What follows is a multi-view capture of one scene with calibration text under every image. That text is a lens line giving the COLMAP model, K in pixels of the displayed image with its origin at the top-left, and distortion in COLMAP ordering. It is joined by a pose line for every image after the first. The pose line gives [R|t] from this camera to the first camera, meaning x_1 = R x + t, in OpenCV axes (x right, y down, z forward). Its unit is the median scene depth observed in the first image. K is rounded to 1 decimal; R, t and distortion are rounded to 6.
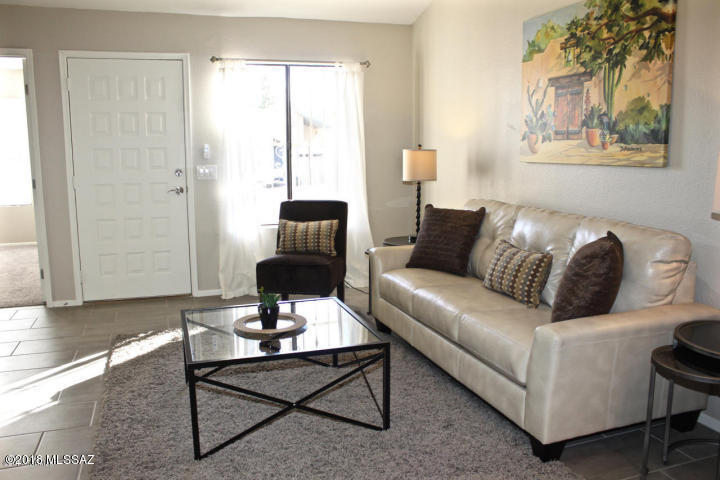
lens RADIAL K [[602.8, 0, 355.6], [0, 602.8, 242.9], [0, 0, 1]] dist [-0.140646, 0.092126]
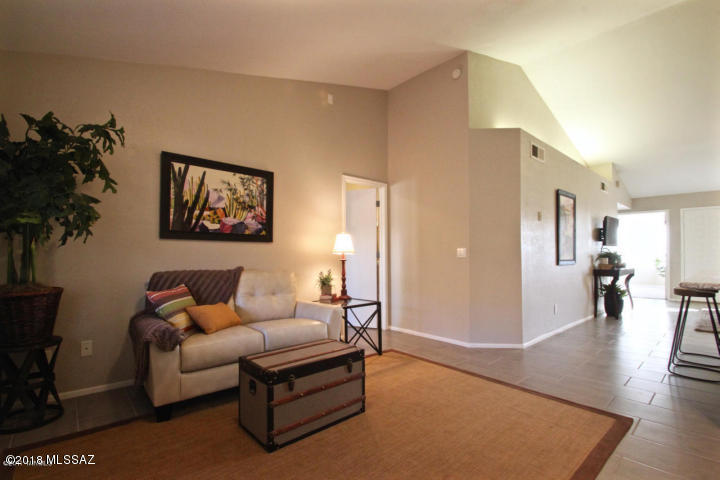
lens RADIAL K [[334.2, 0, 352.6], [0, 334.2, 249.7], [0, 0, 1]] dist [-0.004536, -0.001923]
pose [[0.390547, -0.004116, -0.920574, 0.472035], [-0.142352, 0.987692, -0.064807, 0.266471], [0.909510, 0.156355, 0.385155, -1.394477]]
